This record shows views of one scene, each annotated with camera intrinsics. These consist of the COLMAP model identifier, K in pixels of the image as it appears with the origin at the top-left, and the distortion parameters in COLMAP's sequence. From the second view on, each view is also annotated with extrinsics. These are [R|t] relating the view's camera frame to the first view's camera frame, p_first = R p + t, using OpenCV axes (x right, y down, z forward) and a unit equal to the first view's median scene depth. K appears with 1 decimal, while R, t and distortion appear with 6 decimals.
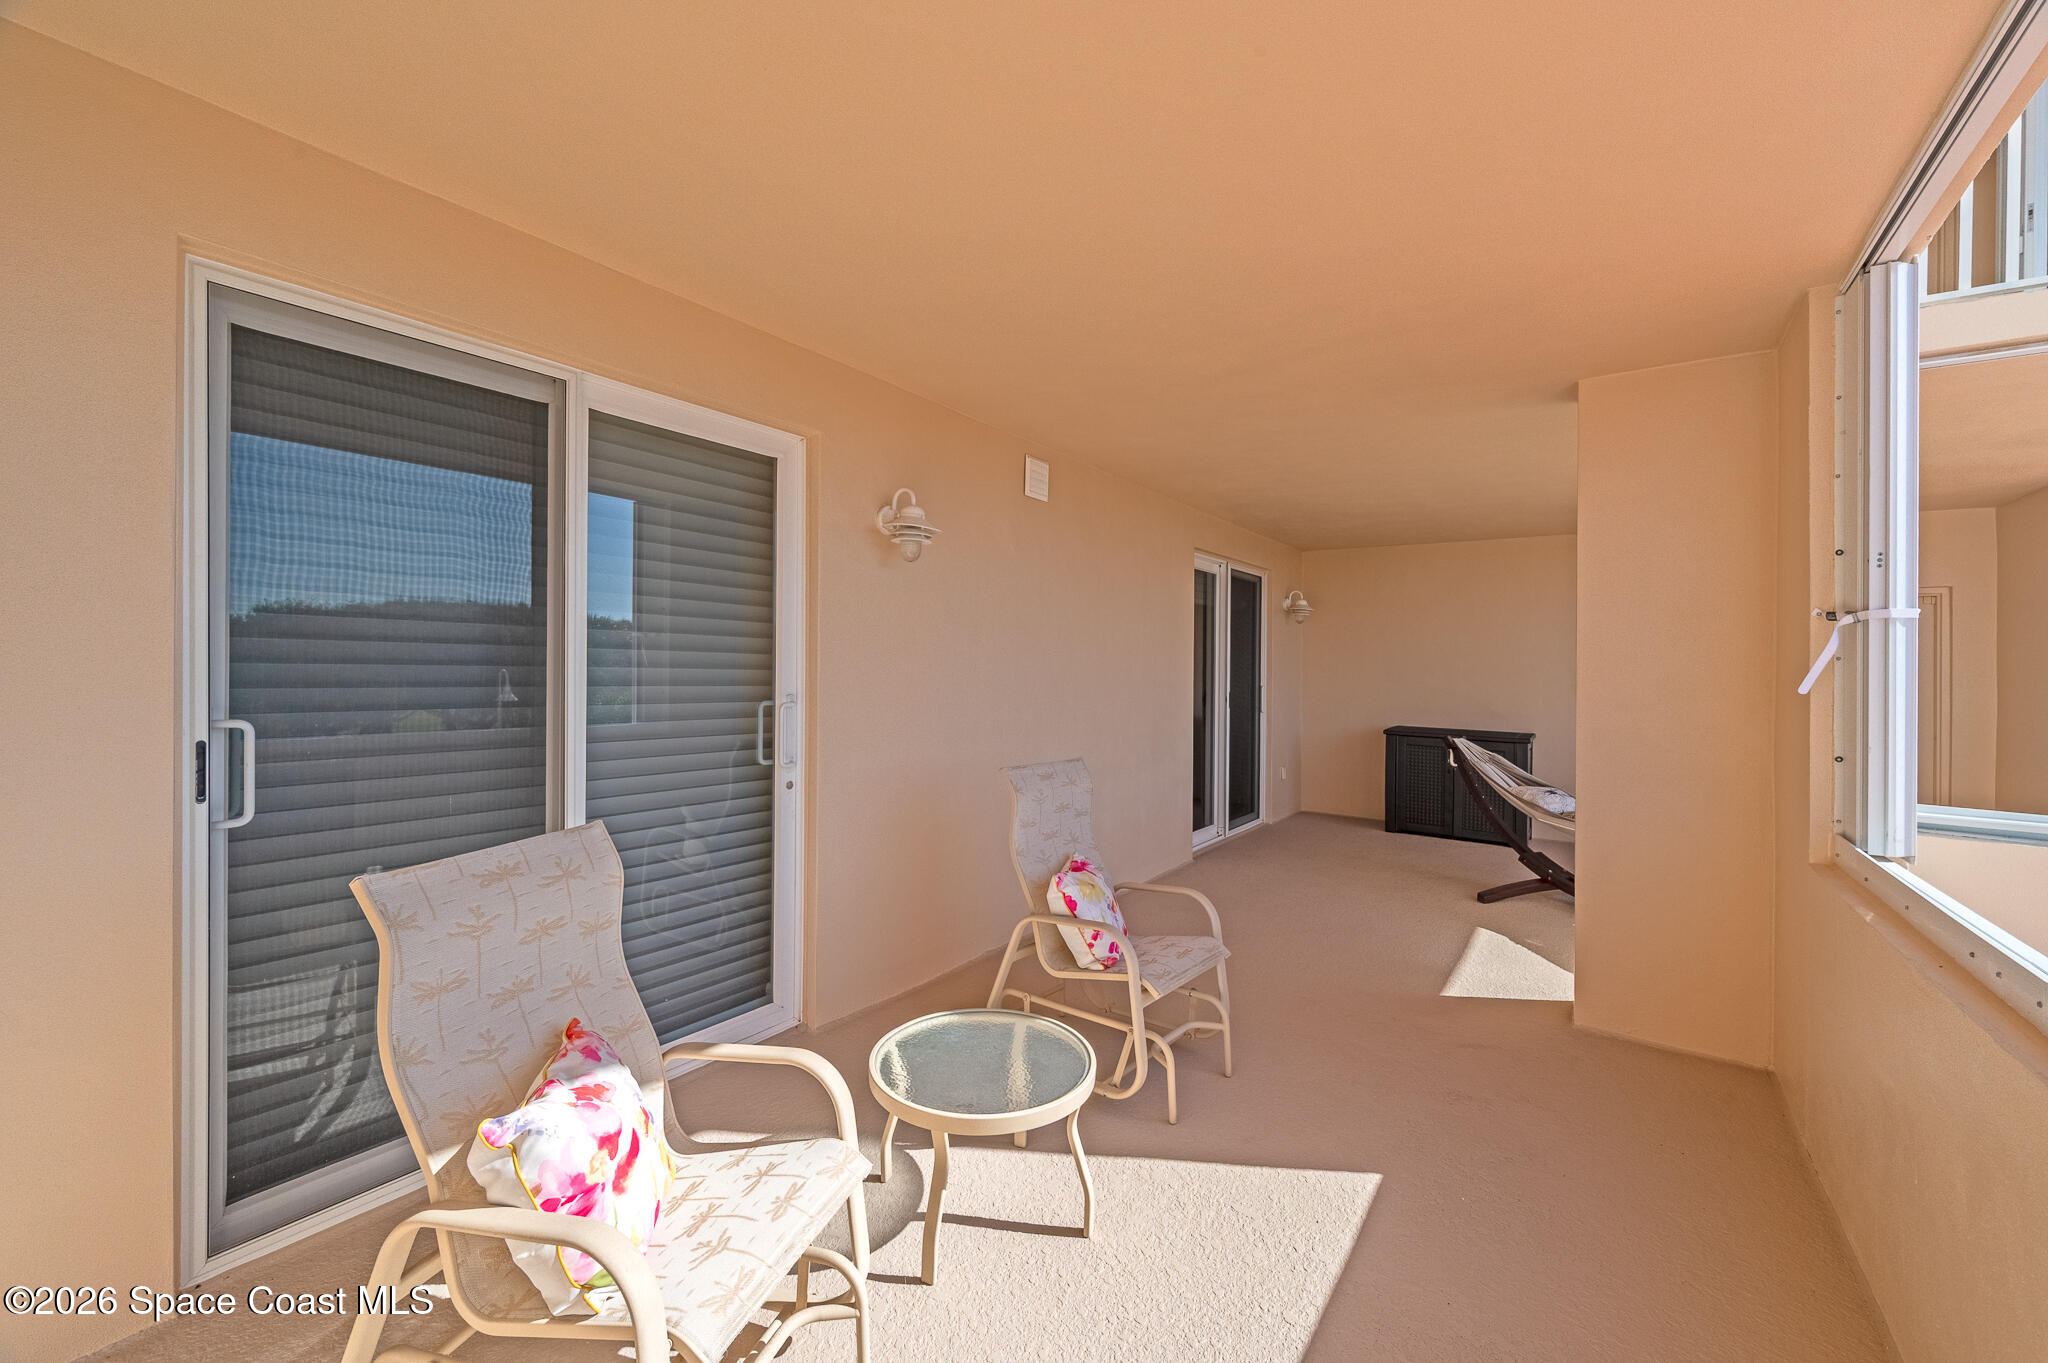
lens RADIAL K [[812.1, 0, 1036.5], [0, 812.1, 684.3], [0, 0, 1]] dist [-0.002375, -0.000706]
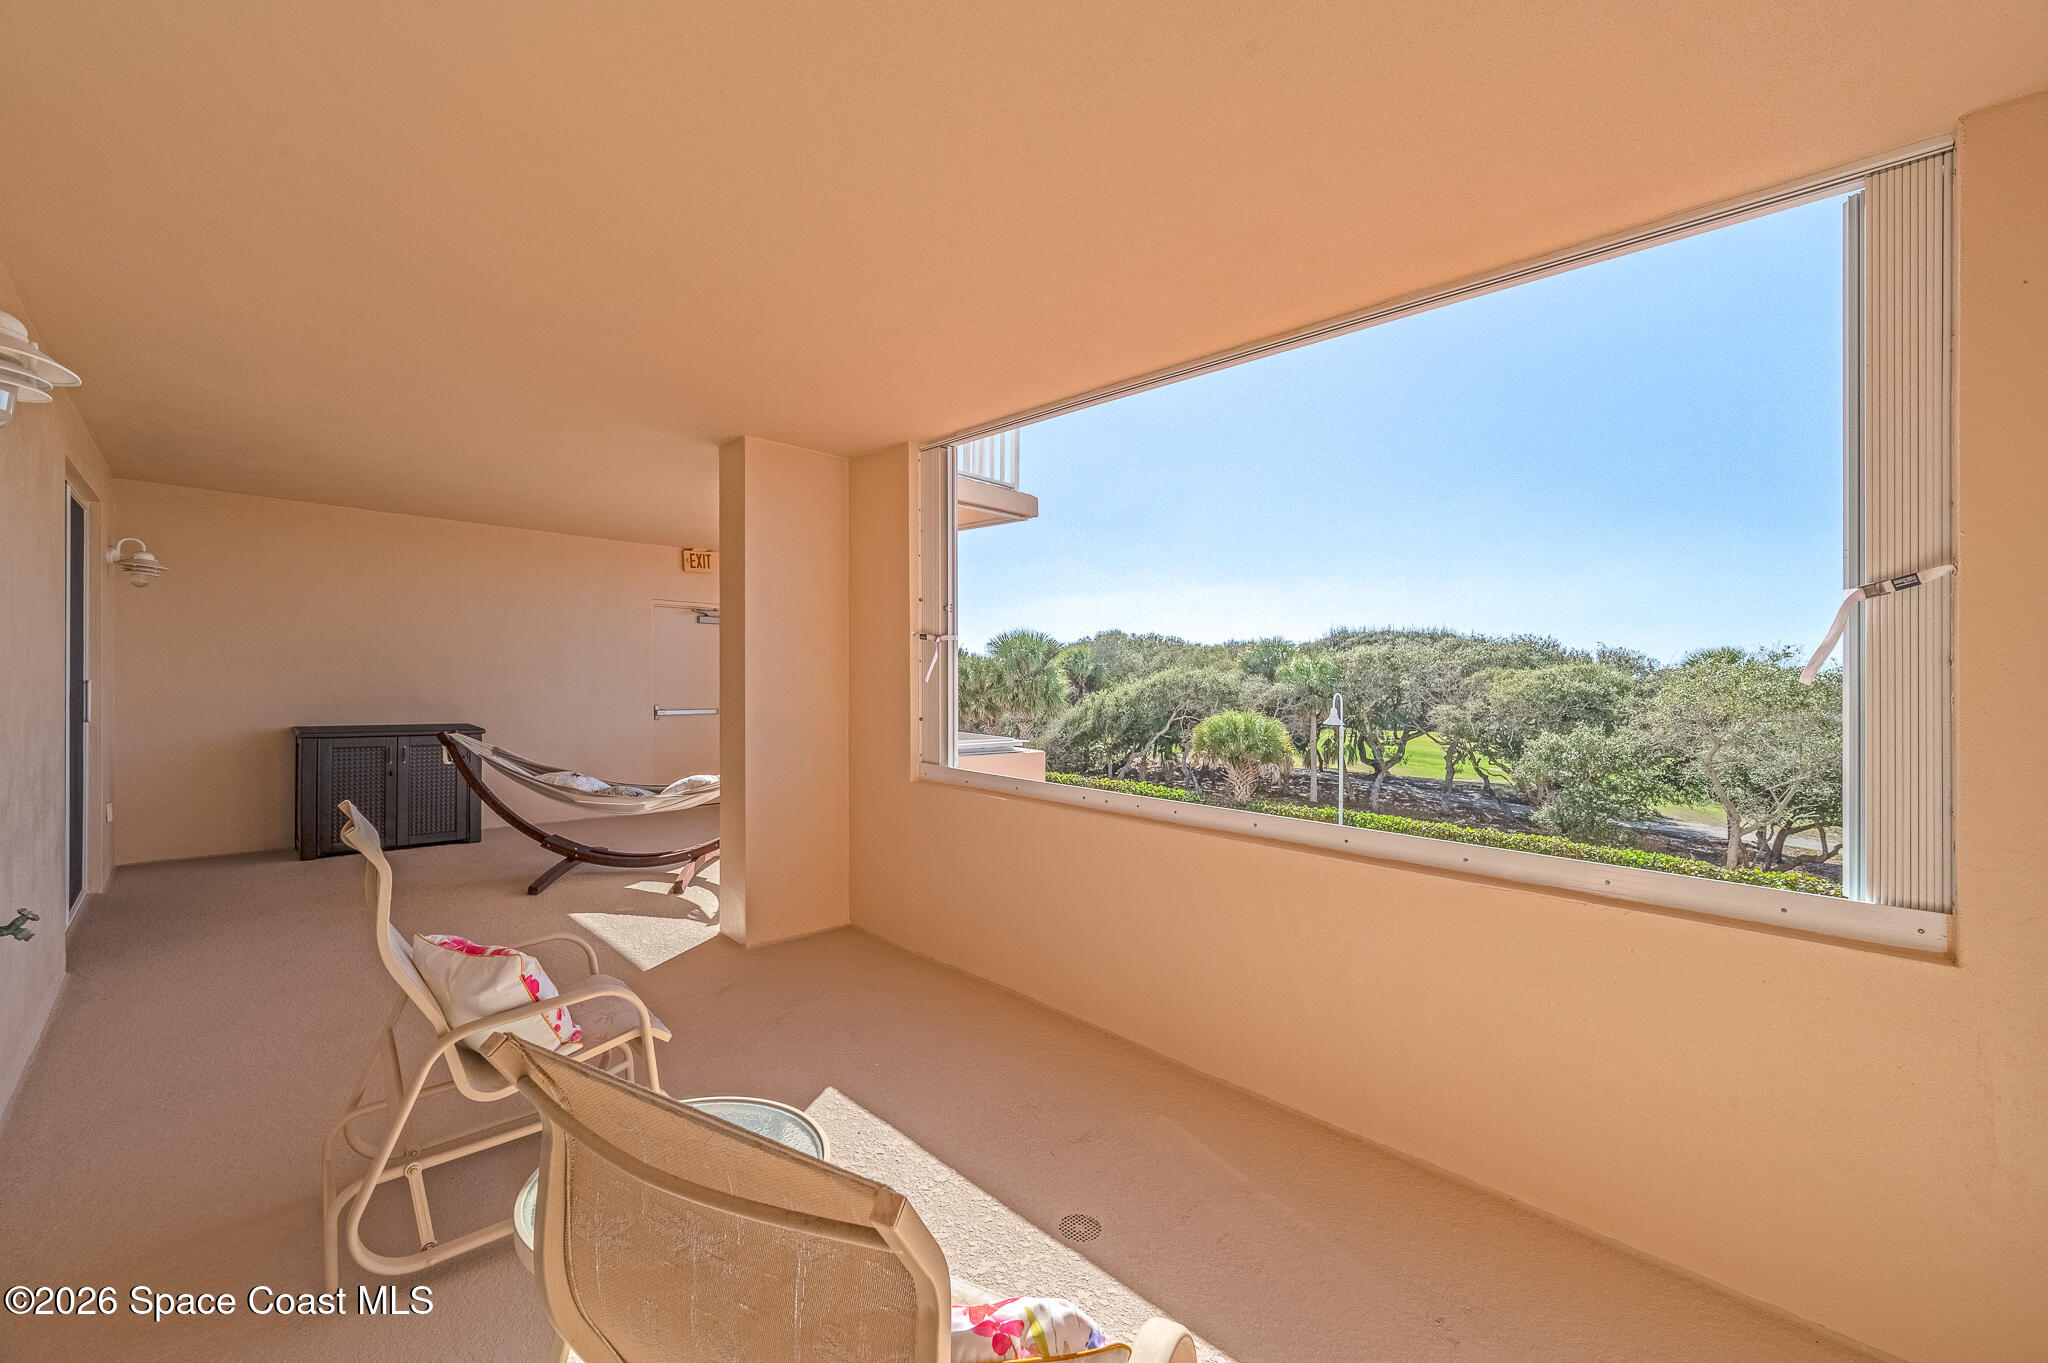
lens RADIAL K [[812.1, 0, 1038.0], [0, 812.1, 667.2], [0, 0, 1]] dist [-0.002375, -0.000706]
pose [[0.162990, -0.004946, 0.986615, -0.526228], [0.003589, 0.999984, 0.004420, -0.019234], [-0.986621, 0.002821, 0.163005, 0.362177]]
